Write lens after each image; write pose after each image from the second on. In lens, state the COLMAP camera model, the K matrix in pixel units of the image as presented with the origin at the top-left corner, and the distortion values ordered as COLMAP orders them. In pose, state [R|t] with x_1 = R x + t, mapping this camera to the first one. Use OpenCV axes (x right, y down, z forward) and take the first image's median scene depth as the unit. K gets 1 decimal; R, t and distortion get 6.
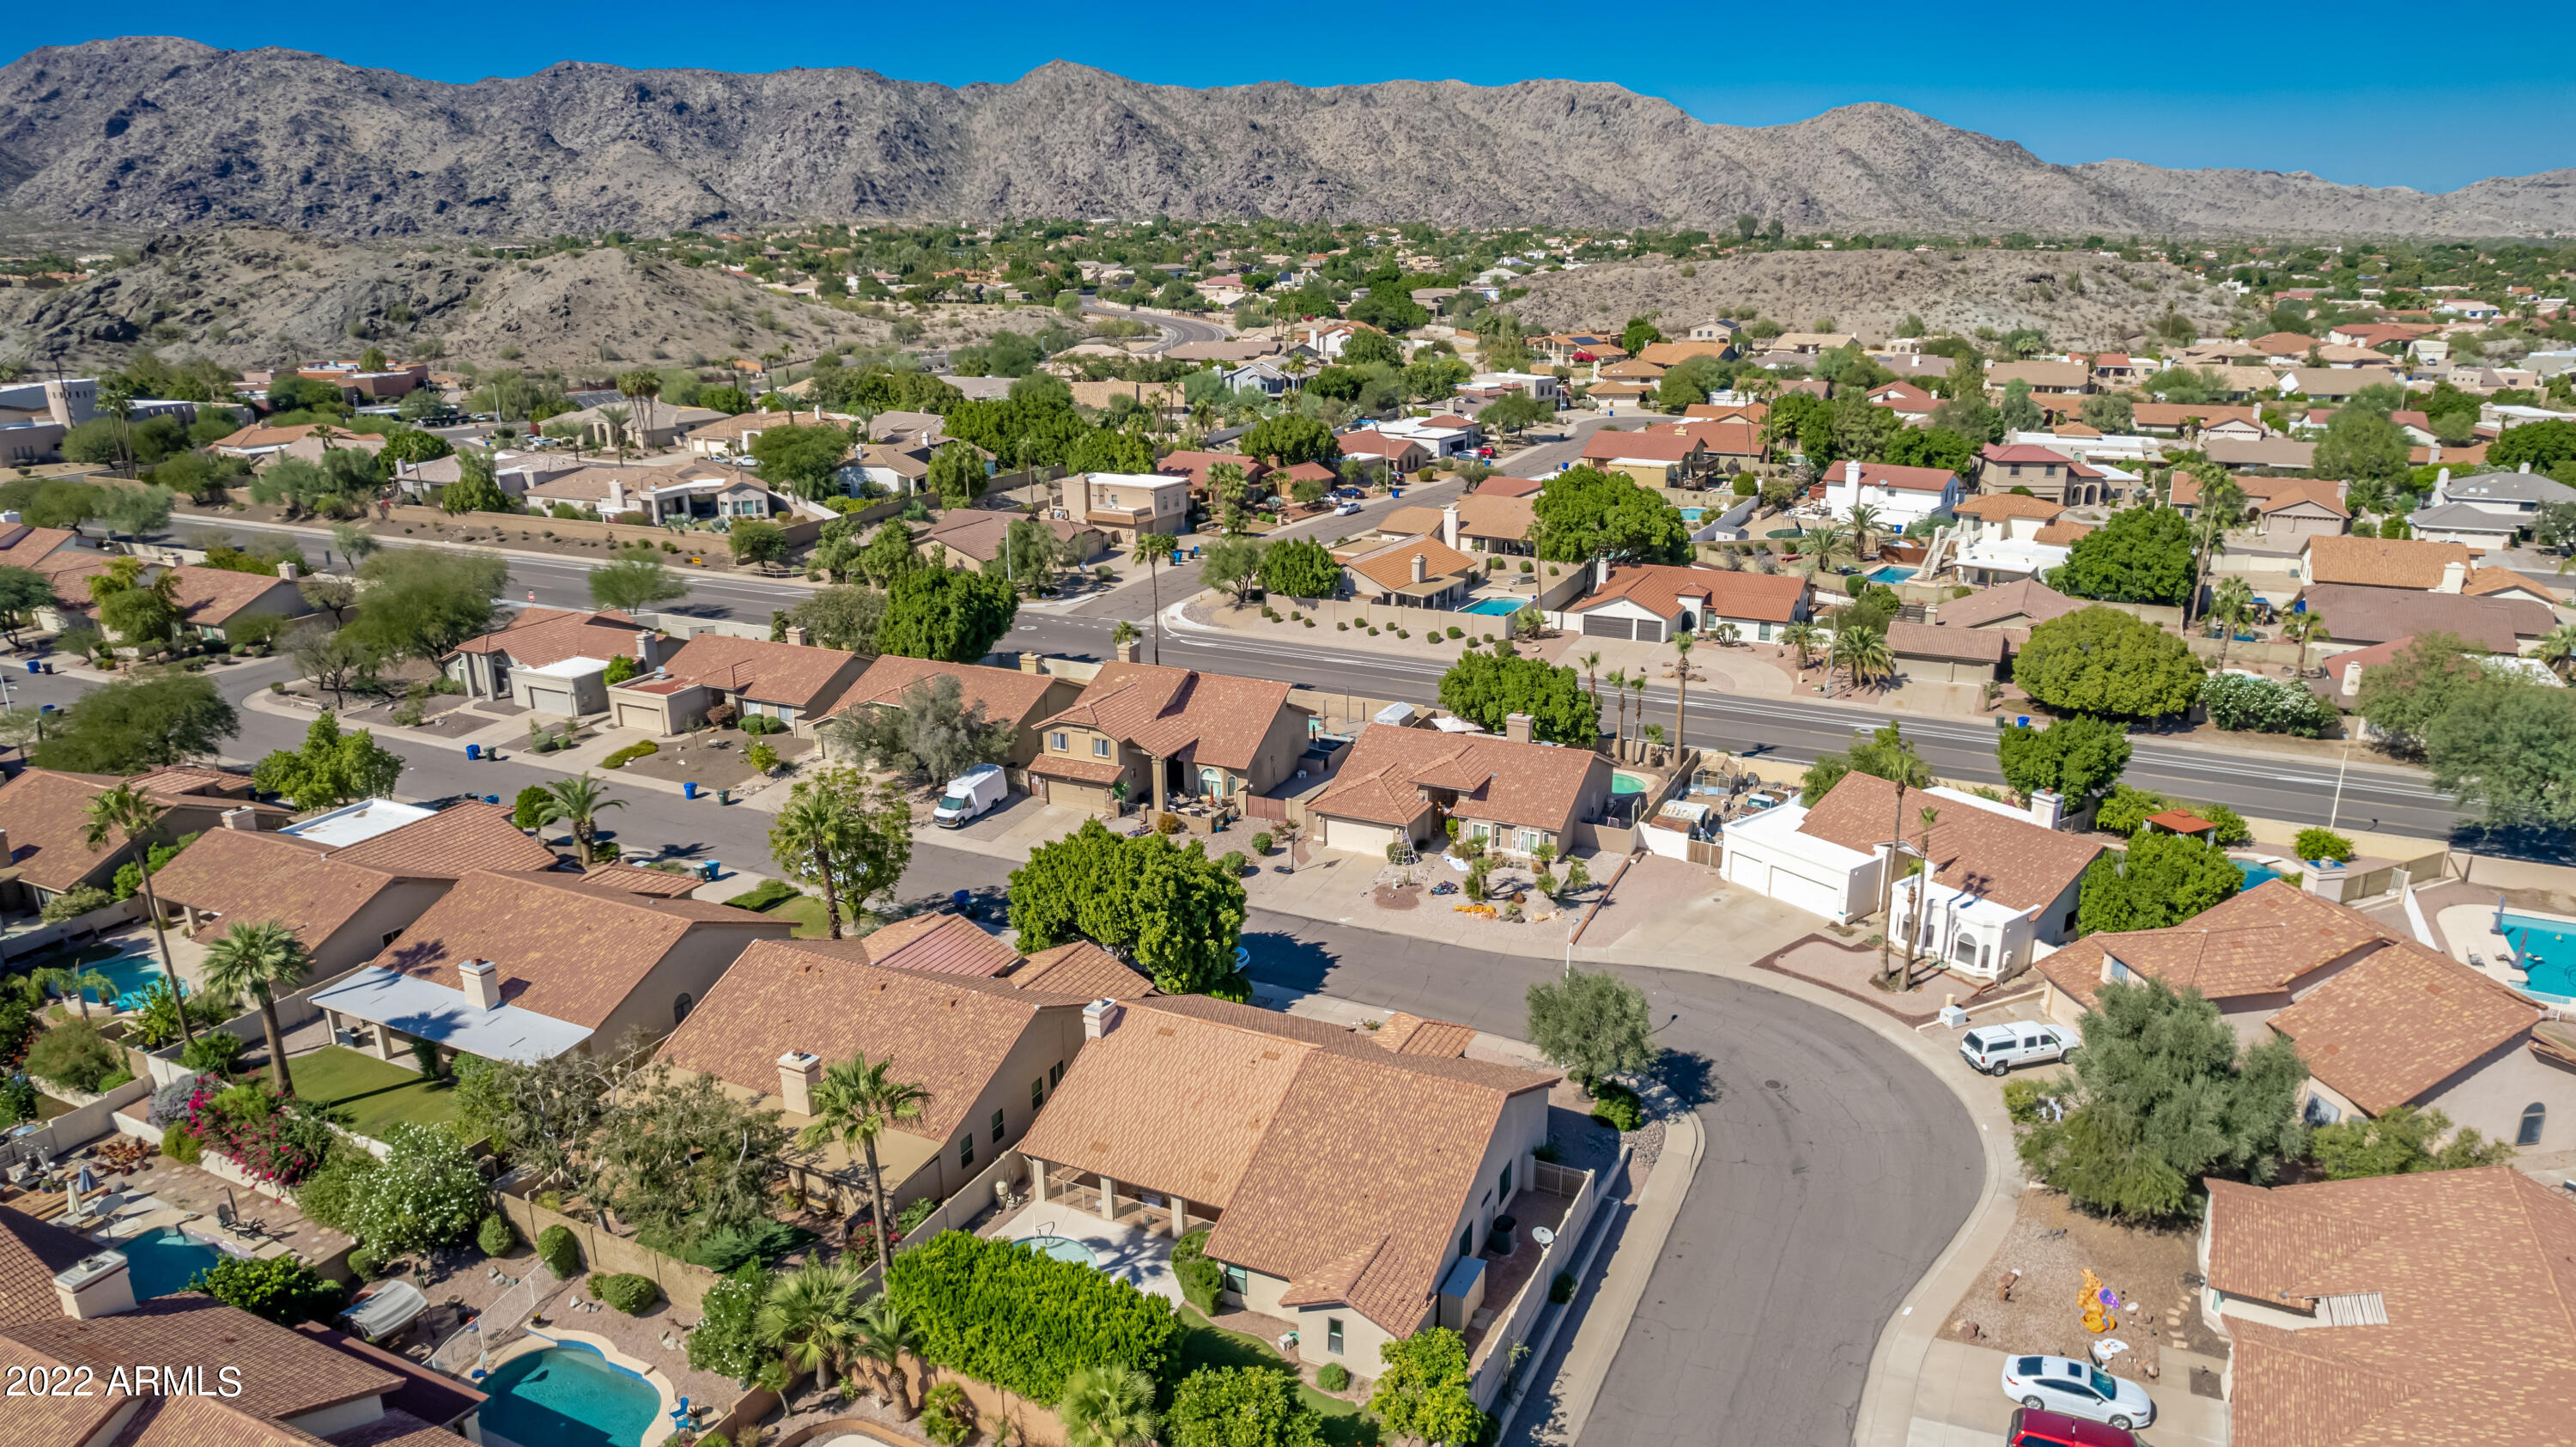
lens RADIAL K [[1645.6, 0, 1296.2], [0, 1645.6, 729.7], [0, 0, 1]] dist [-0.075374, 0.066361]
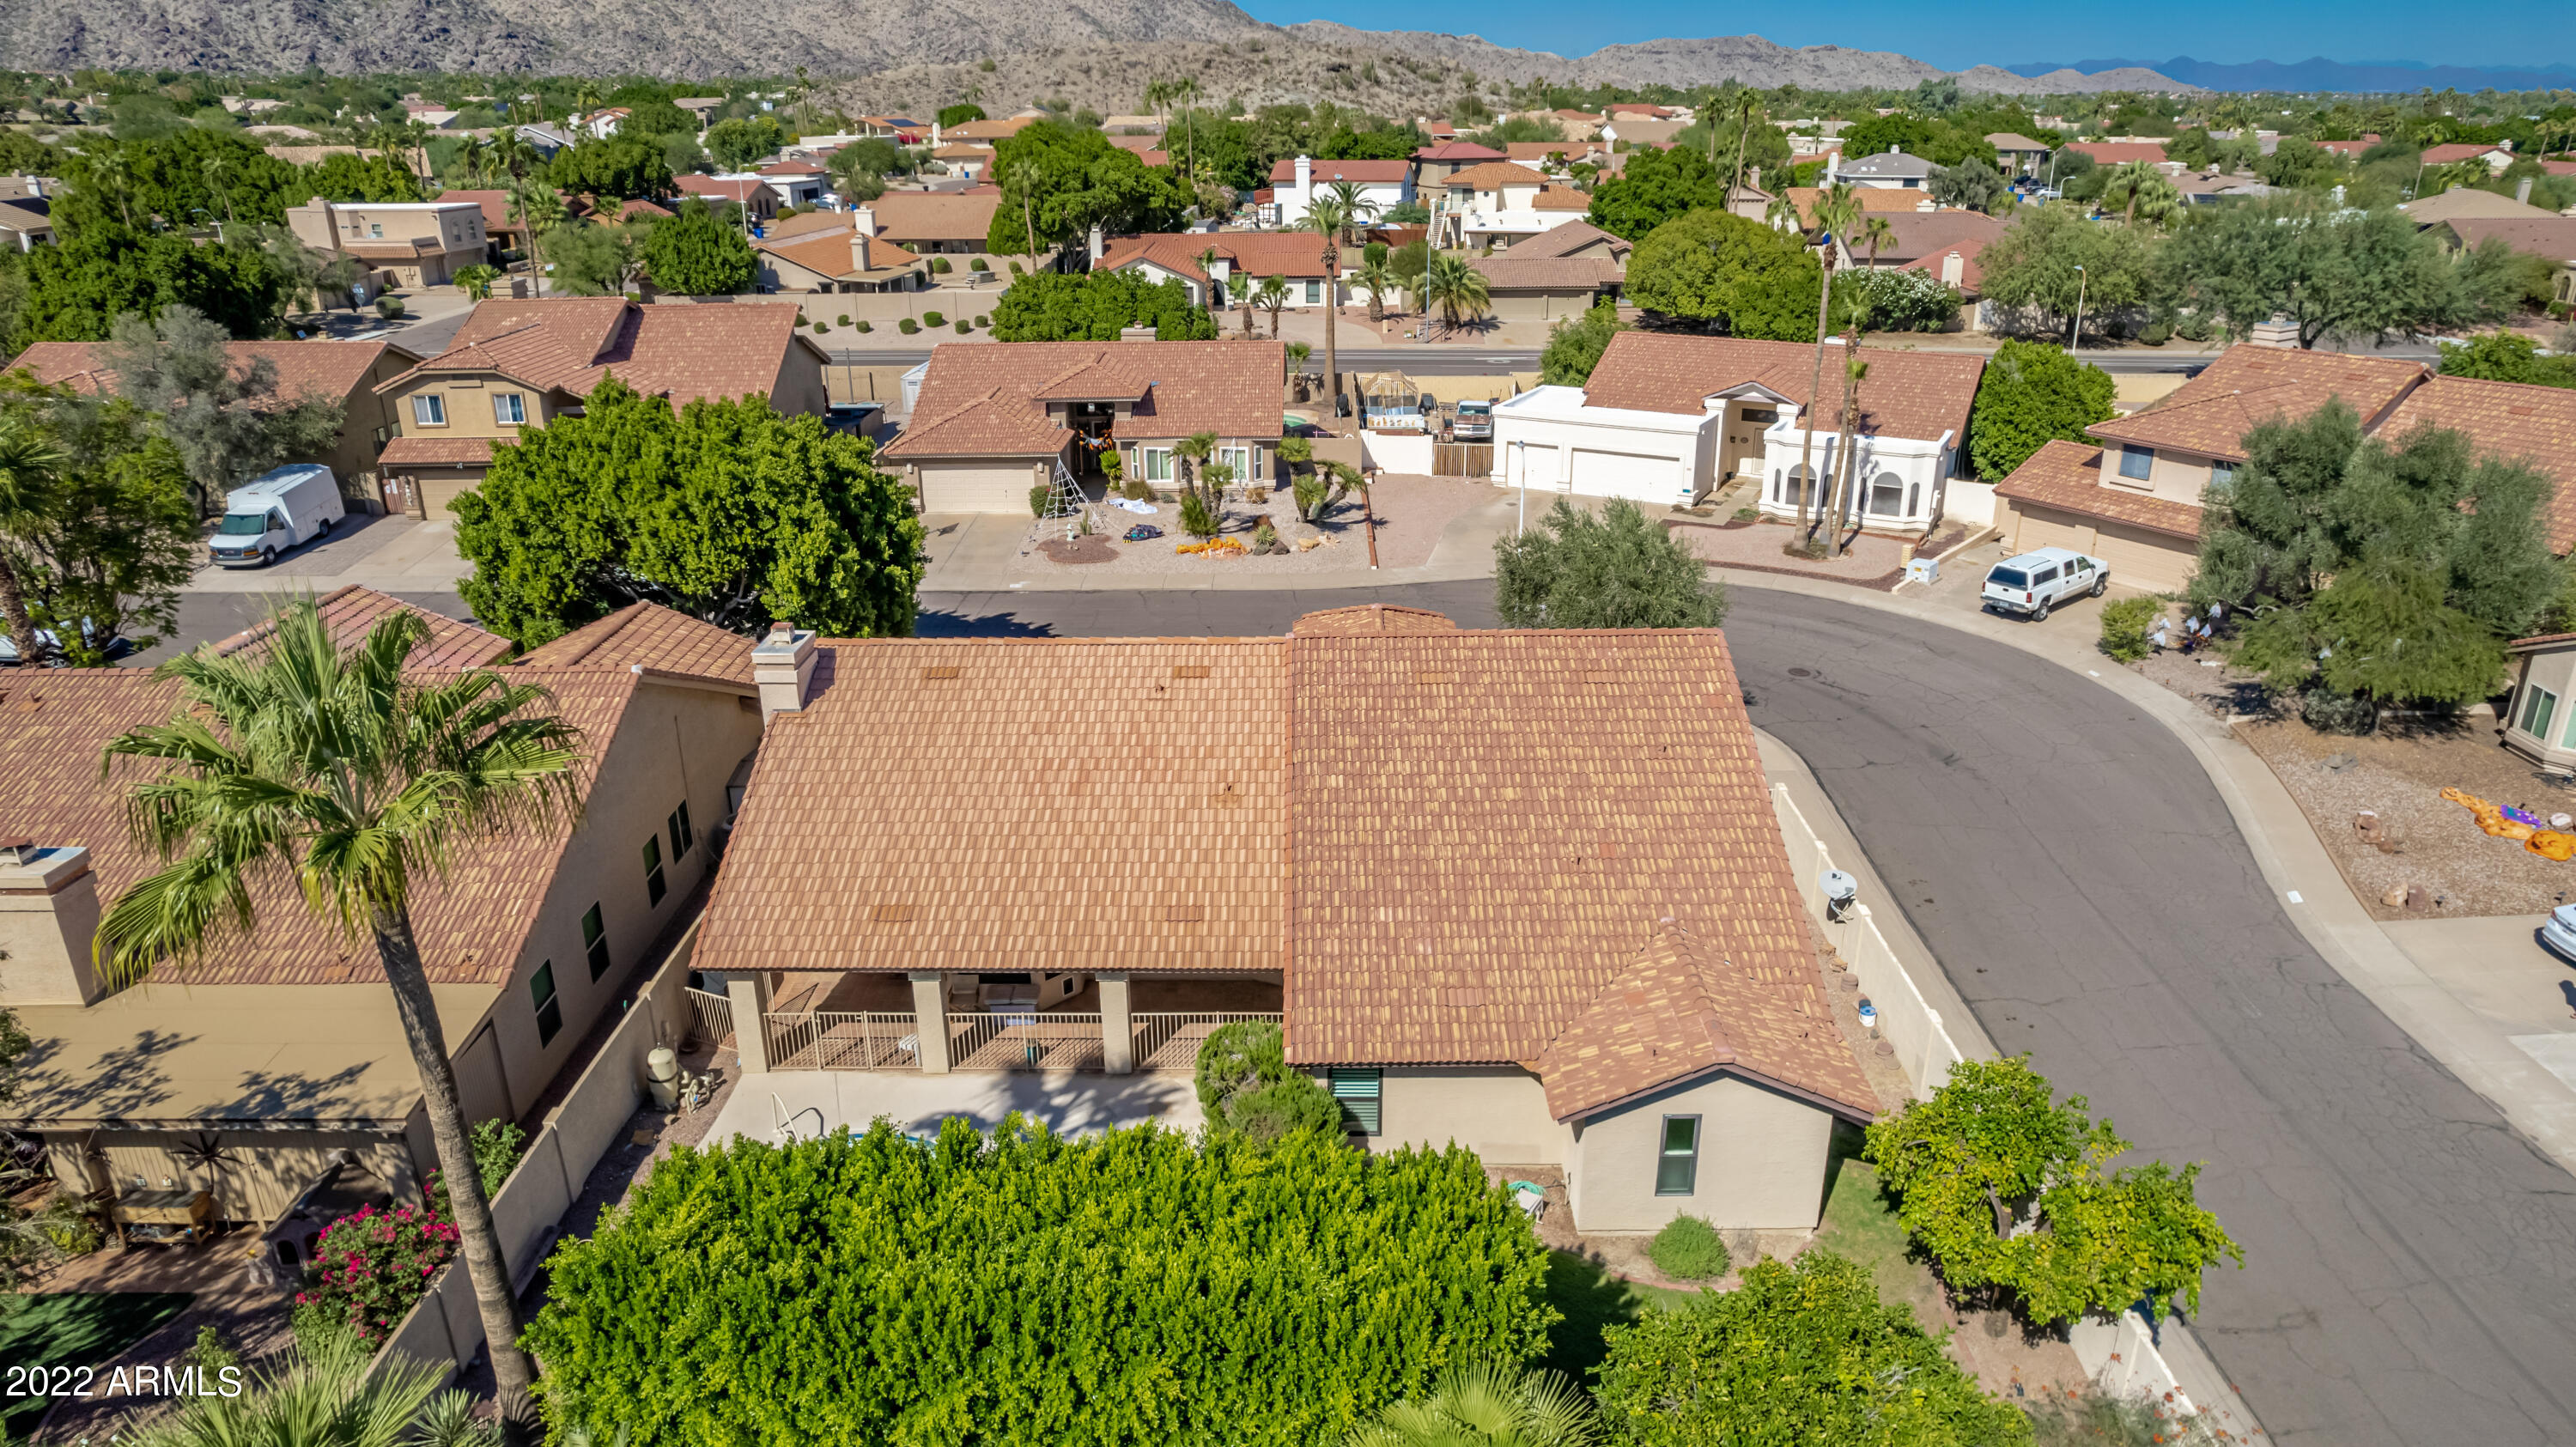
lens RADIAL K [[1651.2, 0, 1295.0], [0, 1651.2, 725.2], [0, 0, 1]] dist [-0.079270, 0.072158]
pose [[0.904427, -0.152073, 0.398605, -0.070891], [0.125894, 0.987841, 0.091222, 0.067058], [-0.407631, -0.032321, 0.912575, 0.210059]]
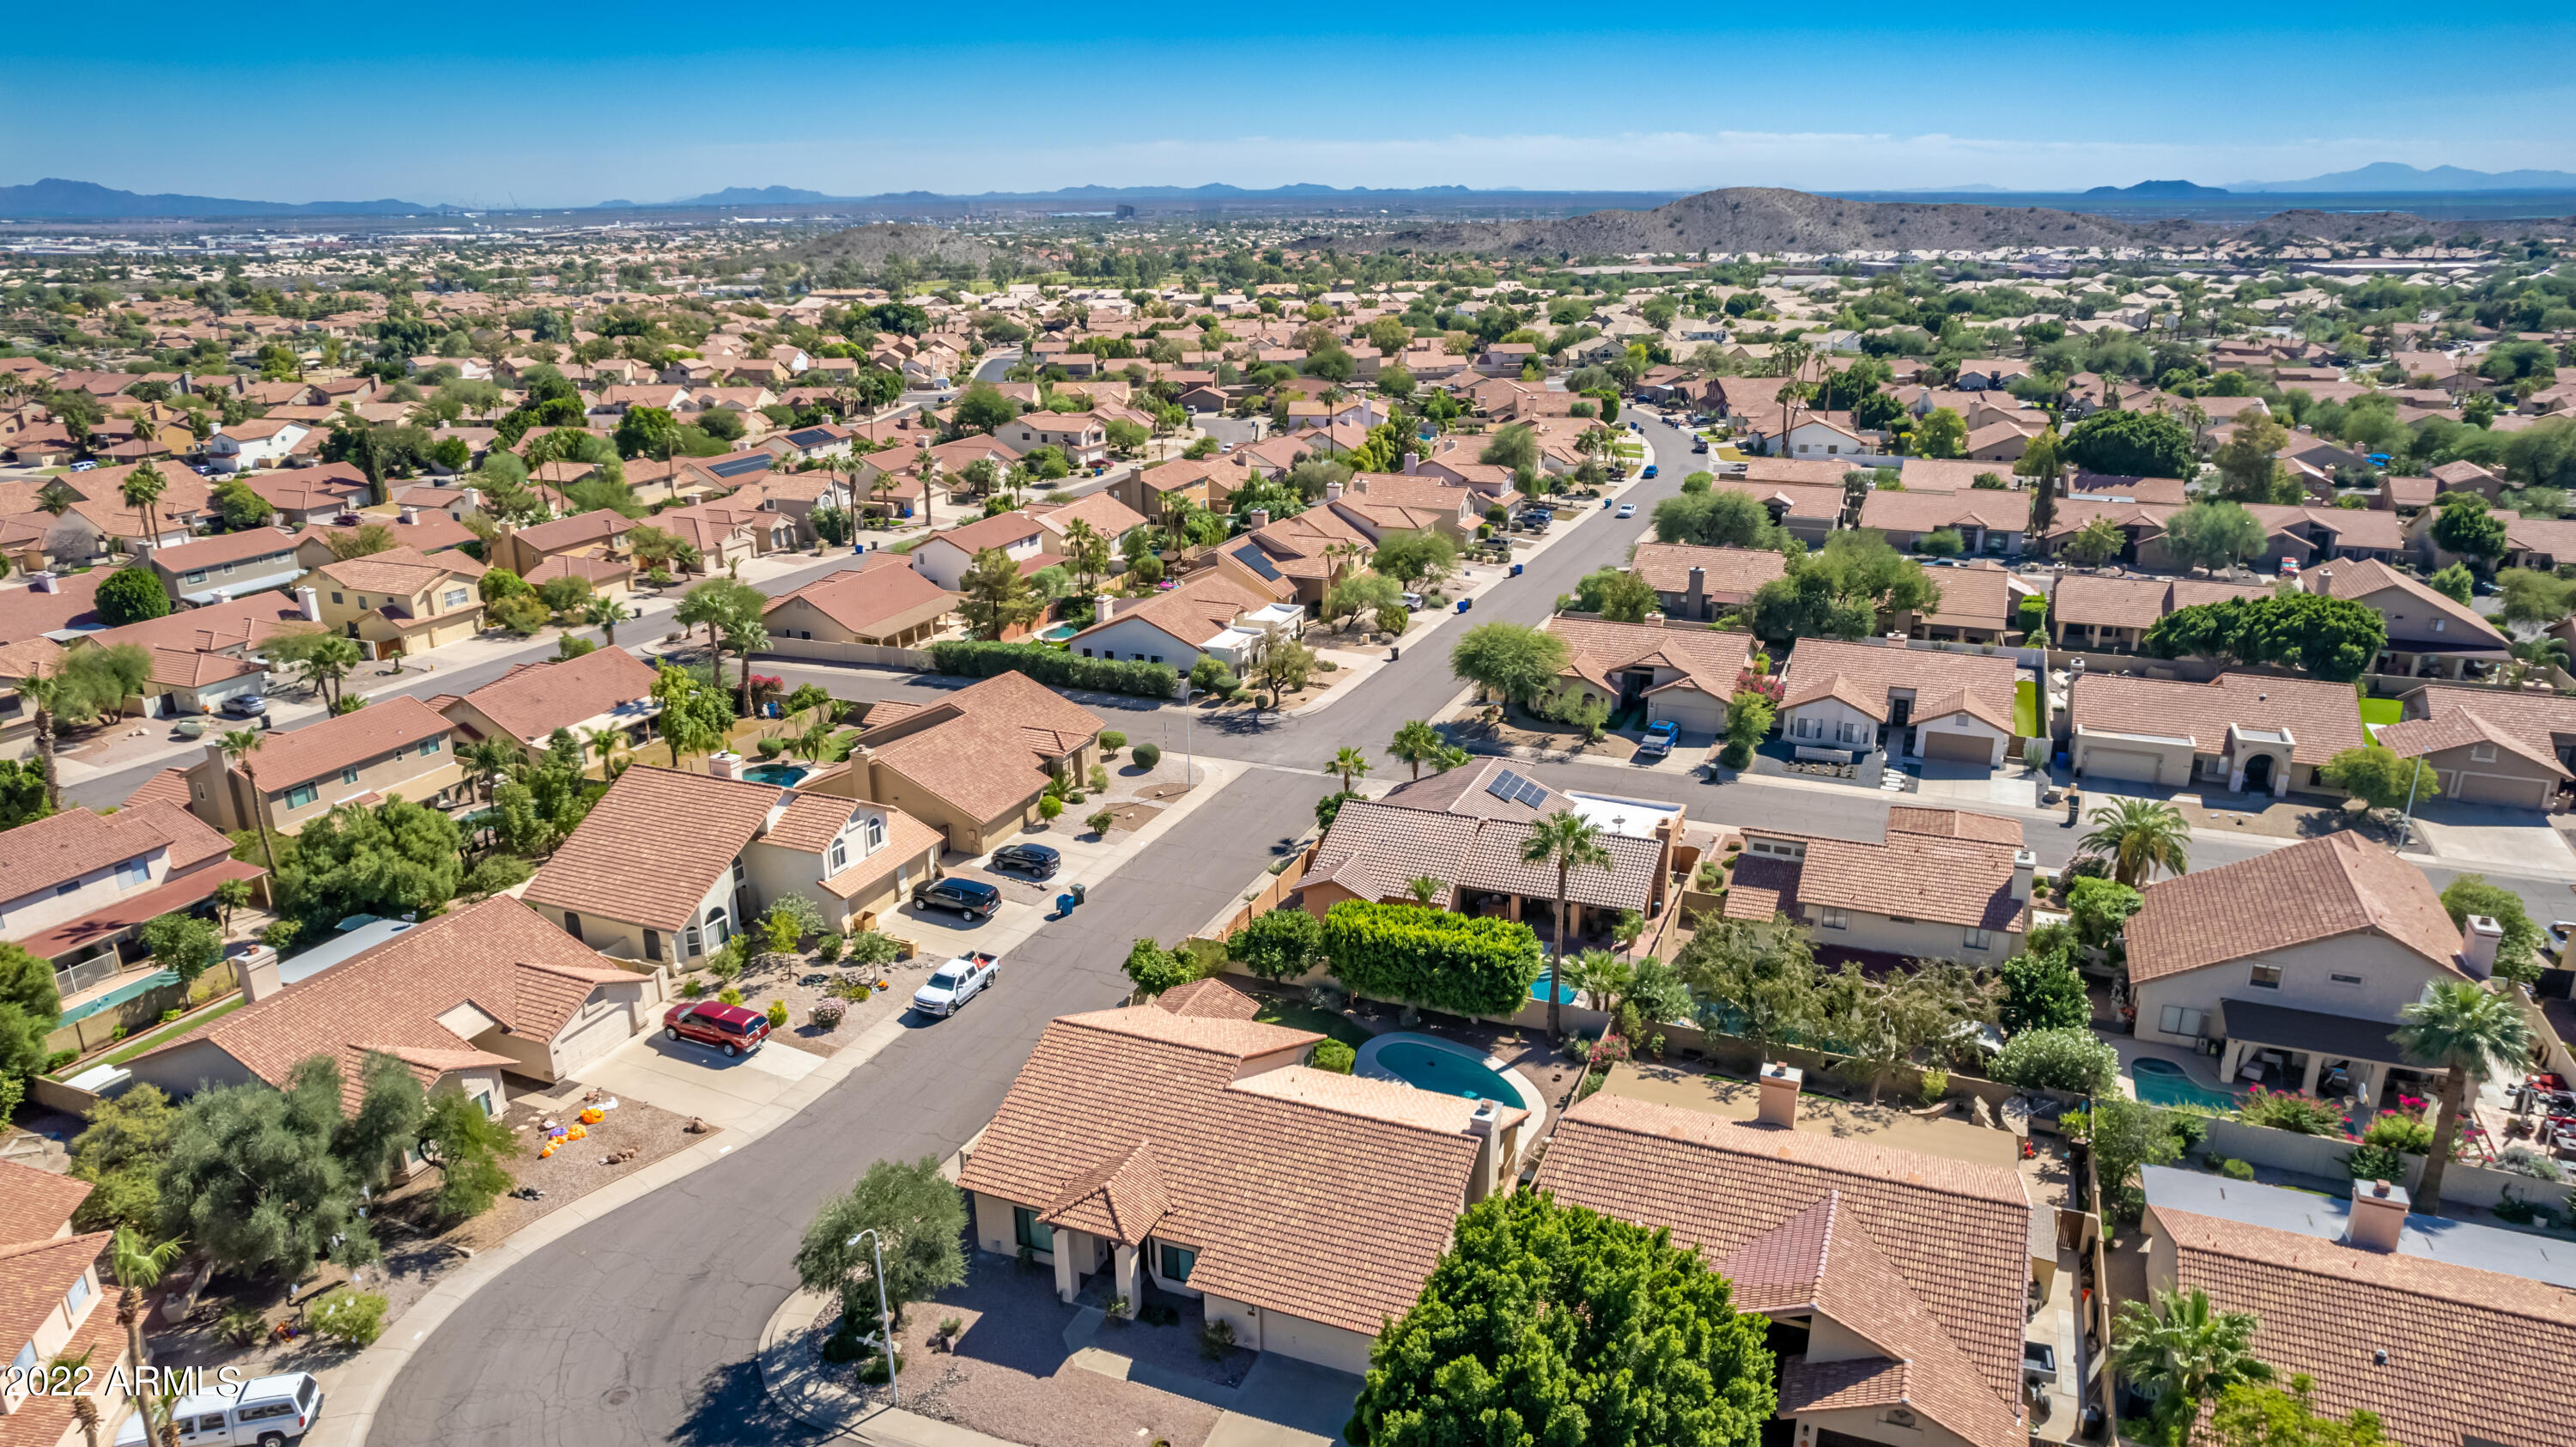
lens RADIAL K [[1645.6, 0, 1296.2], [0, 1645.6, 729.7], [0, 0, 1]] dist [-0.075374, 0.066361]
pose [[-0.998277, 0.033704, -0.048039, 0.003970], [-0.000954, 0.809190, 0.587547, -0.201379], [0.058675, 0.586580, -0.807763, 0.629309]]
